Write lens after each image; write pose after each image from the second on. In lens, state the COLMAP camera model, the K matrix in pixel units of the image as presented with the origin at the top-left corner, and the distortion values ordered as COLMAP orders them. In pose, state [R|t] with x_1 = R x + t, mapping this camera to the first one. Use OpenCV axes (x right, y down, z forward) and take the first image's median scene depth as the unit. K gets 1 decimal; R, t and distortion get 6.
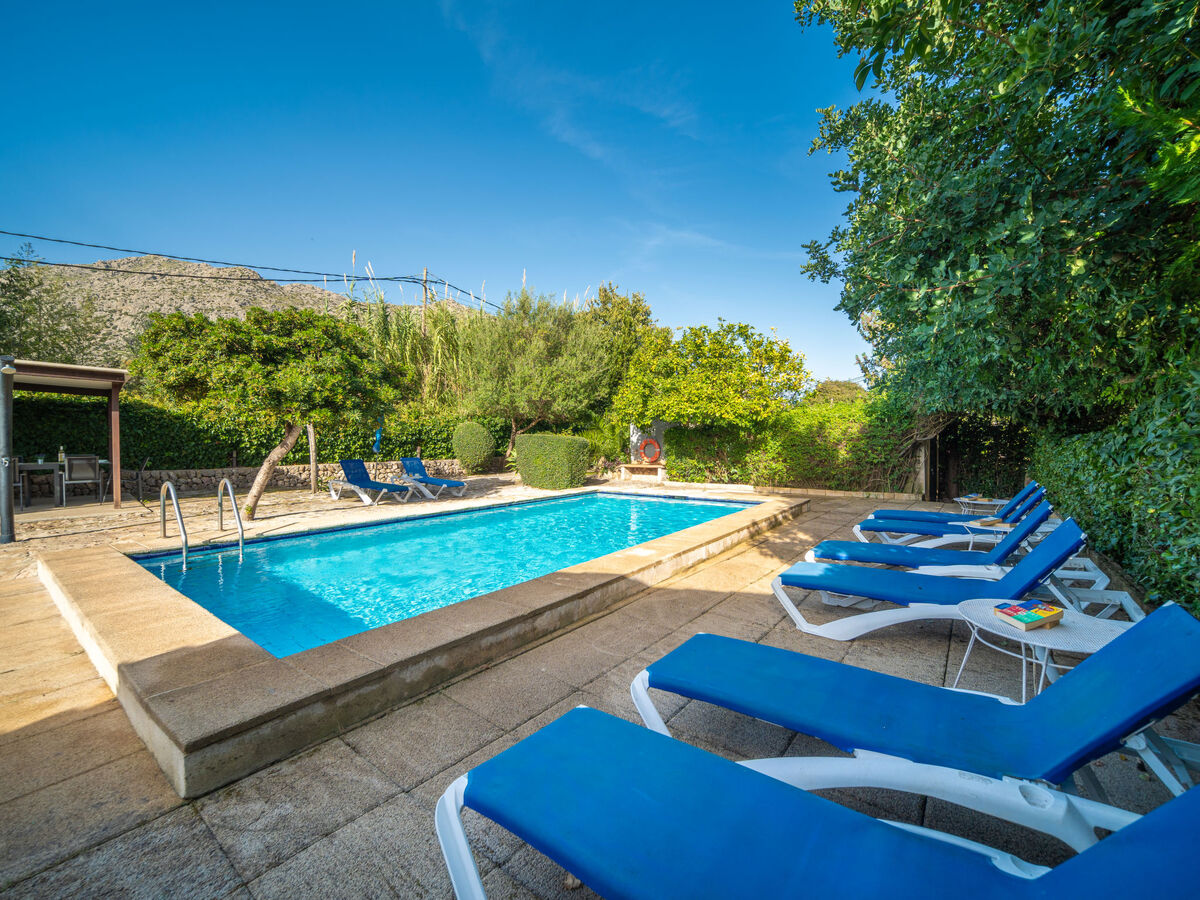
lens RADIAL K [[512.1, 0, 598.0], [0, 512.1, 449.9], [0, 0, 1]] dist [-0.013836, 0.003875]
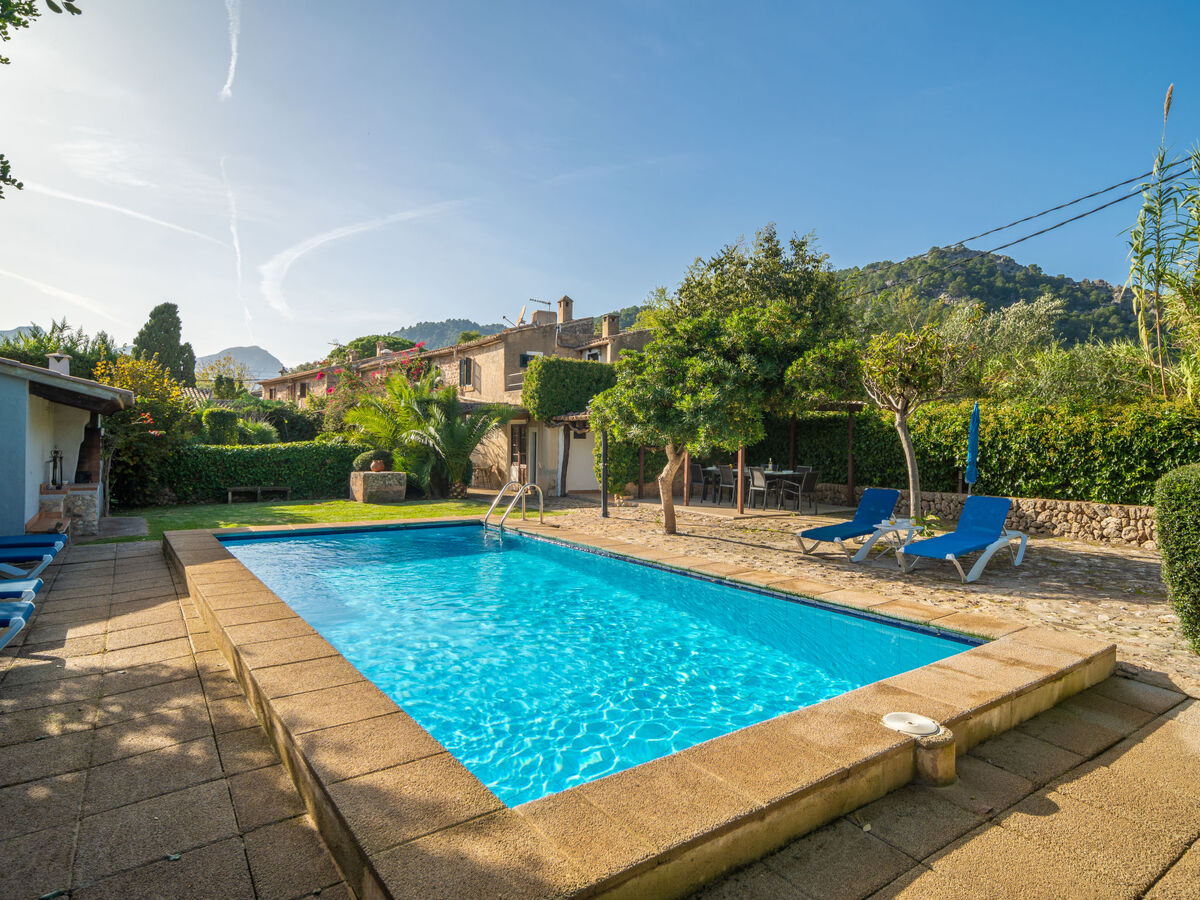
lens RADIAL K [[661.8, 0, 598.9], [0, 661.8, 449.9], [0, 0, 1]] dist [-0.016129, 0.008963]
pose [[-0.282434, 0.016078, -0.959152, 0.466354], [-0.028602, 0.999274, 0.025173, -0.047929], [0.958860, 0.034543, -0.281769, 0.940444]]
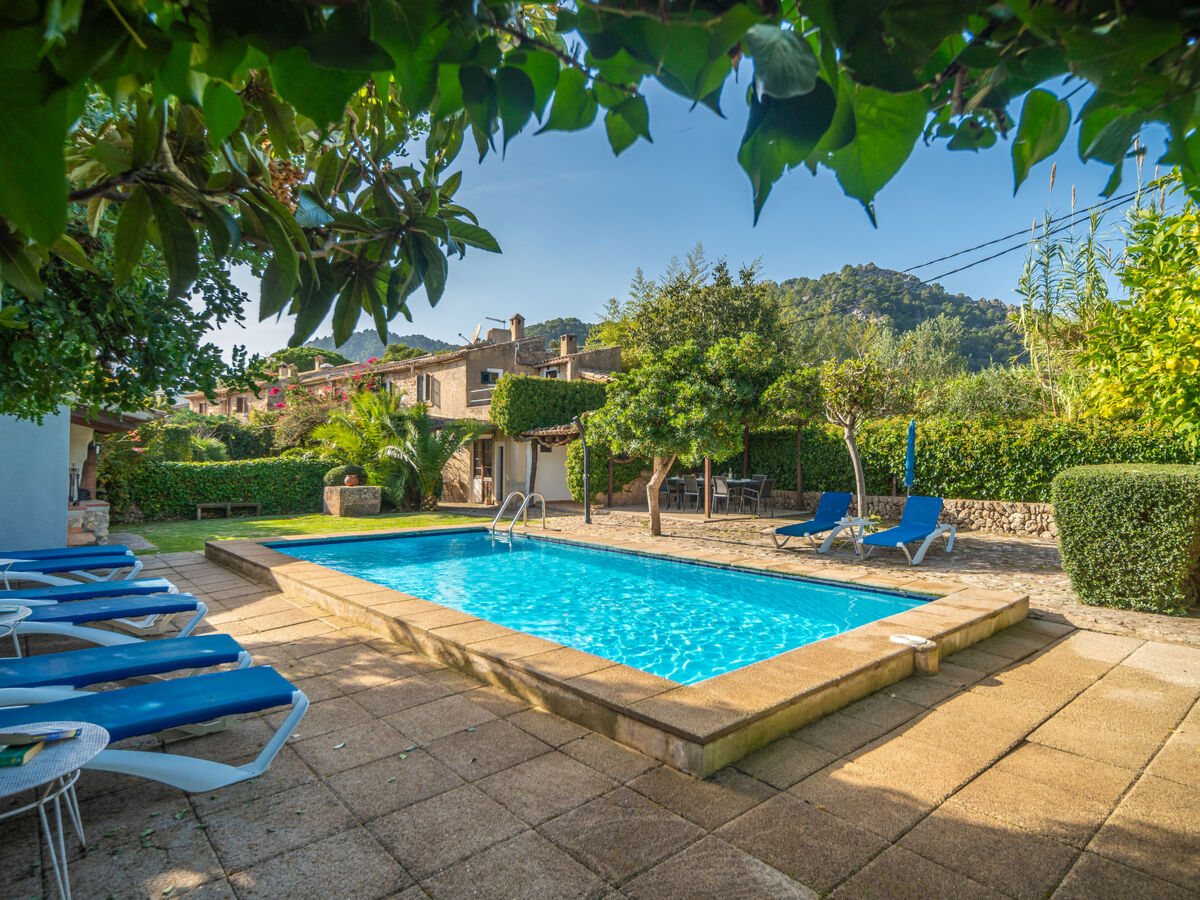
lens RADIAL K [[661.8, 0, 604.2], [0, 661.8, 451.1], [0, 0, 1]] dist [-0.016129, 0.008963]
pose [[-0.174338, 0.001063, -0.984685, 0.601021], [-0.020148, 0.999786, 0.004647, -0.047018], [0.984480, 0.020649, -0.174279, 0.877020]]
